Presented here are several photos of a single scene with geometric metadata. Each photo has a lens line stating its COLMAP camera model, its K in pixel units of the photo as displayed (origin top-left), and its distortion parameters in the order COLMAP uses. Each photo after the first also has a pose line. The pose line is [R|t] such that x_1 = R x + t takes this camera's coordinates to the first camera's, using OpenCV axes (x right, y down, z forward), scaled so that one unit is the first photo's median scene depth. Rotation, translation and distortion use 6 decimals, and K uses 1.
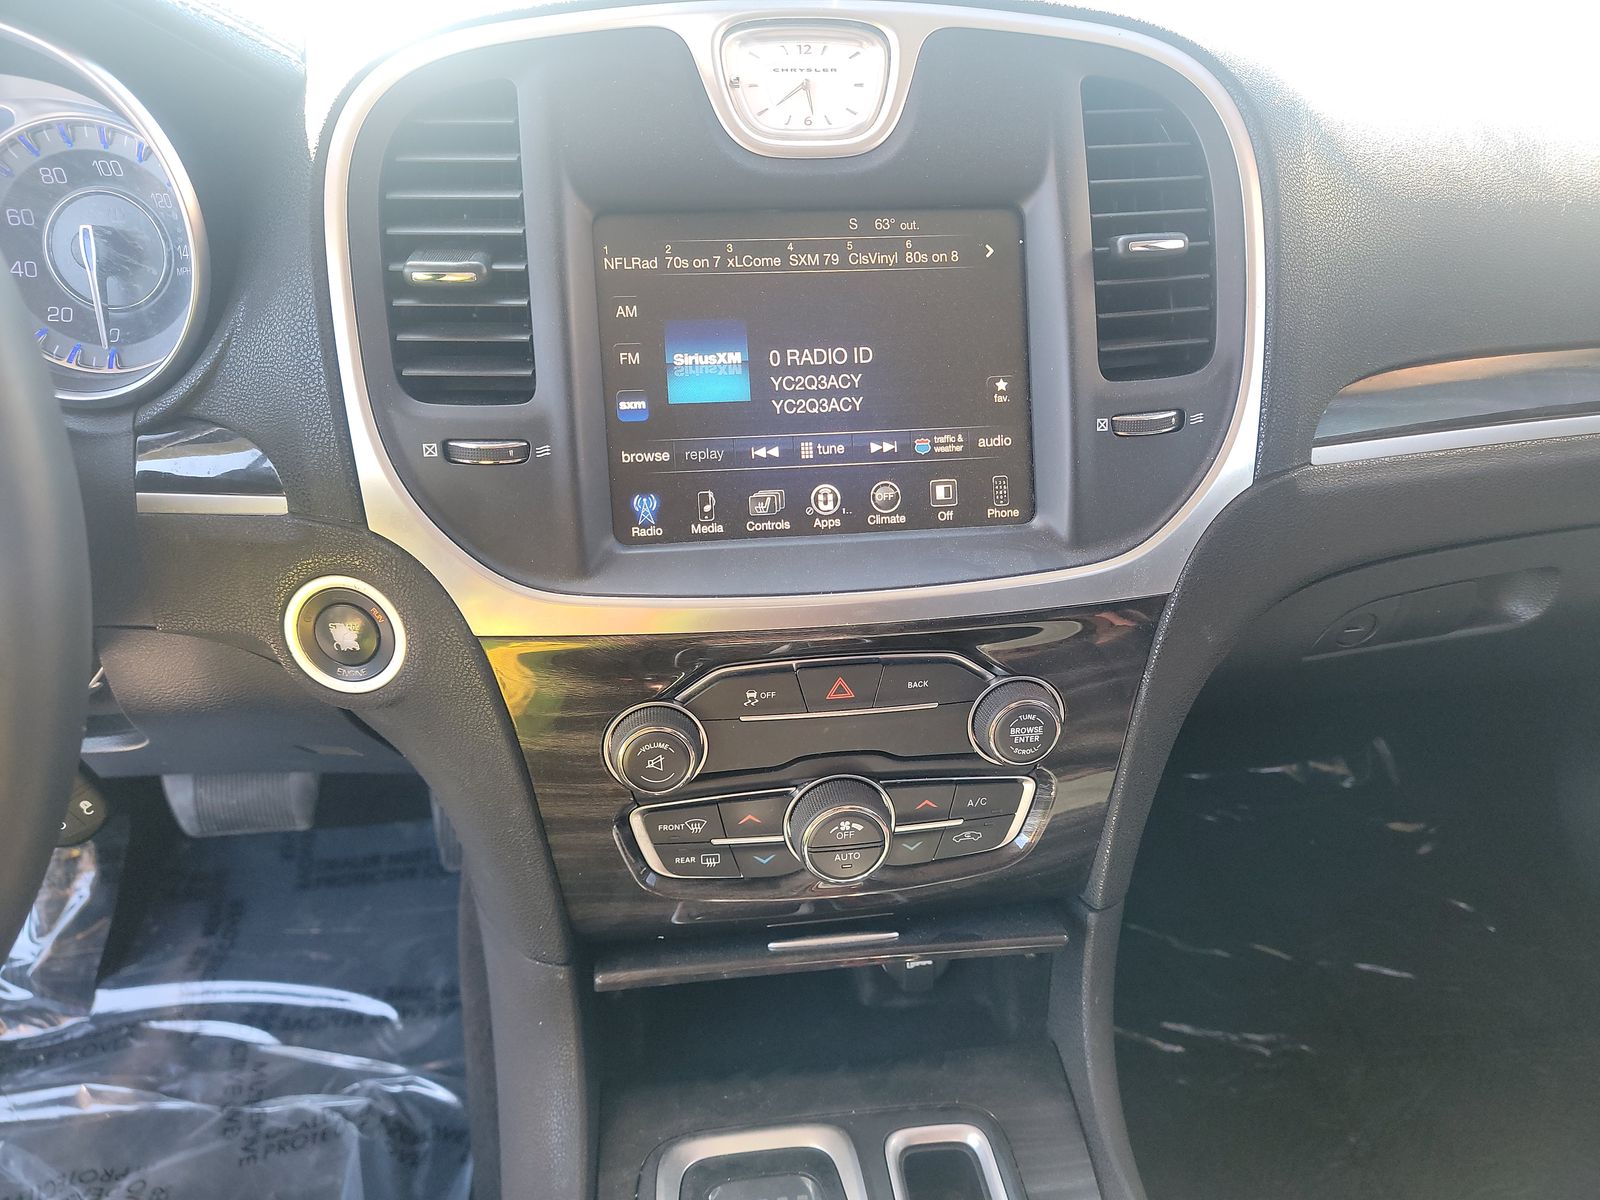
lens RADIAL K [[1098.8, 0, 807.9], [0, 1098.8, 609.6], [0, 0, 1]] dist [0.068984, -0.073069]
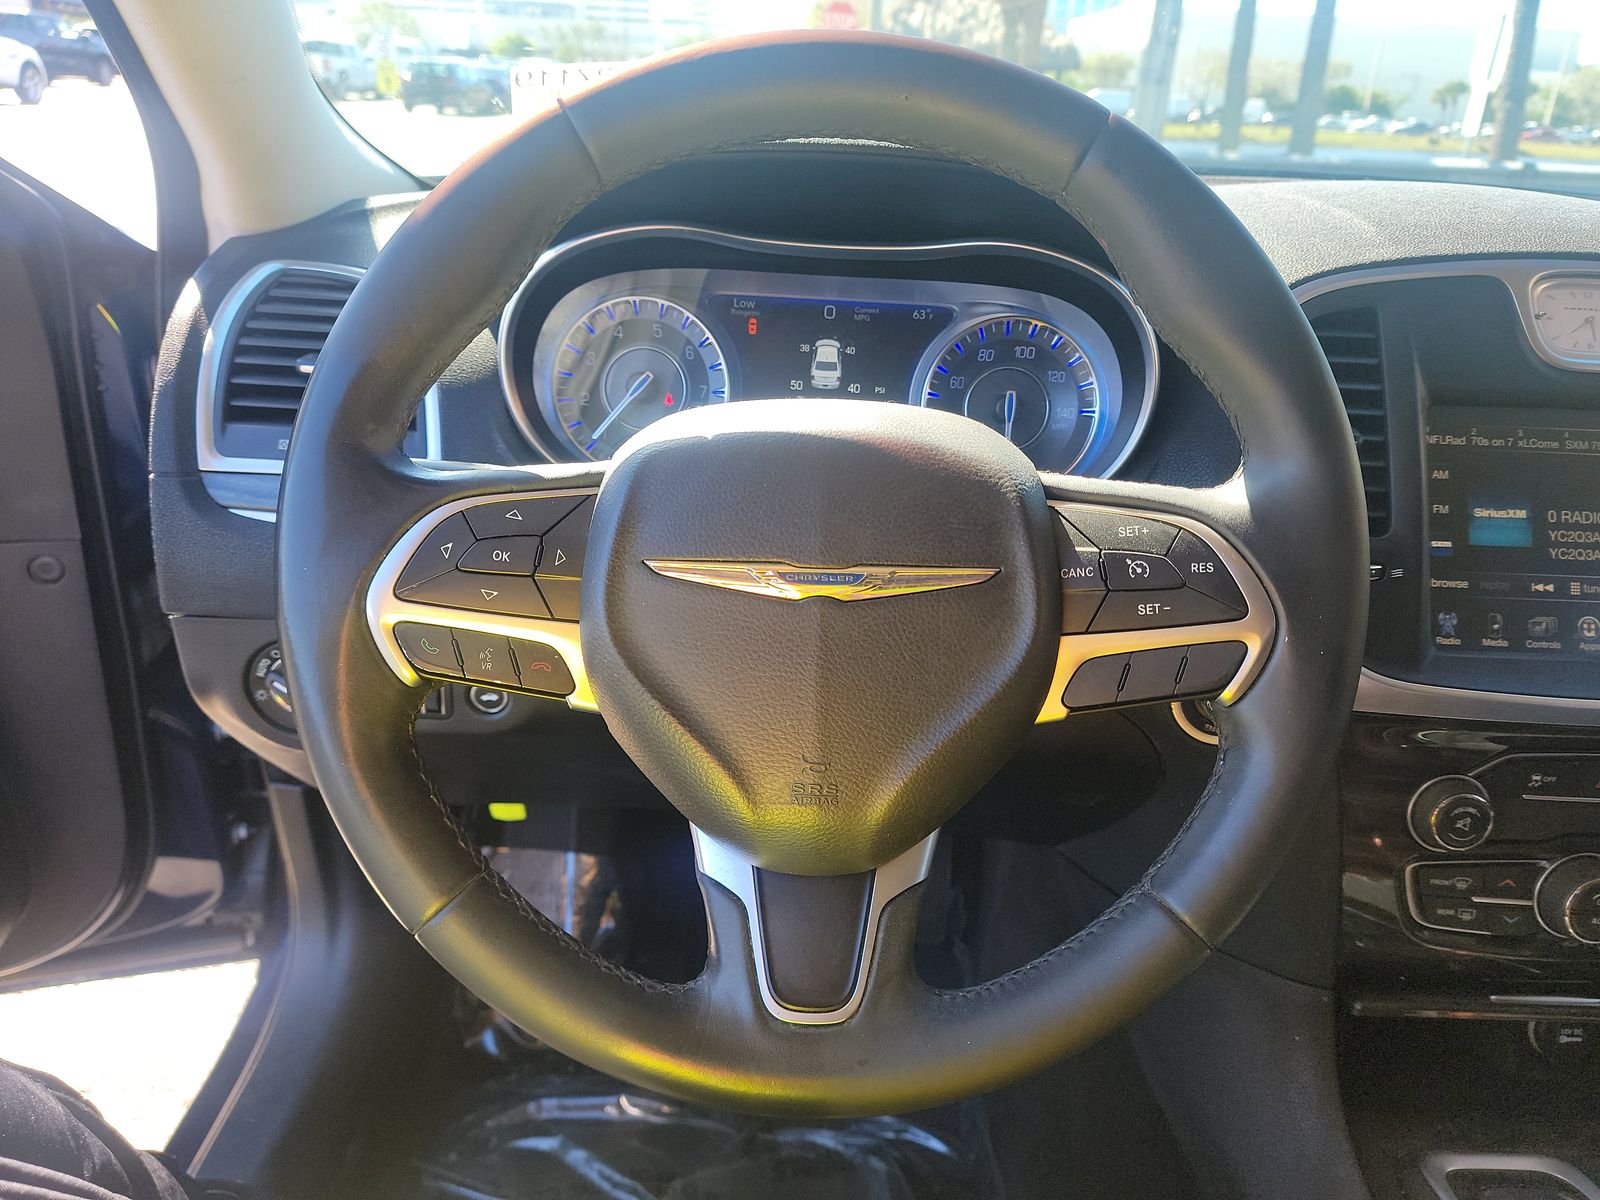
lens RADIAL K [[1097.8, 0, 800.0], [0, 1097.8, 600.0], [0, 0, 1]] dist [0.125894, -0.117740]
pose [[0.992345, 0.079762, -0.094287, -0.768588], [-0.092479, 0.985926, -0.139273, 0.133997], [0.081851, 0.146927, 0.985755, -0.363755]]
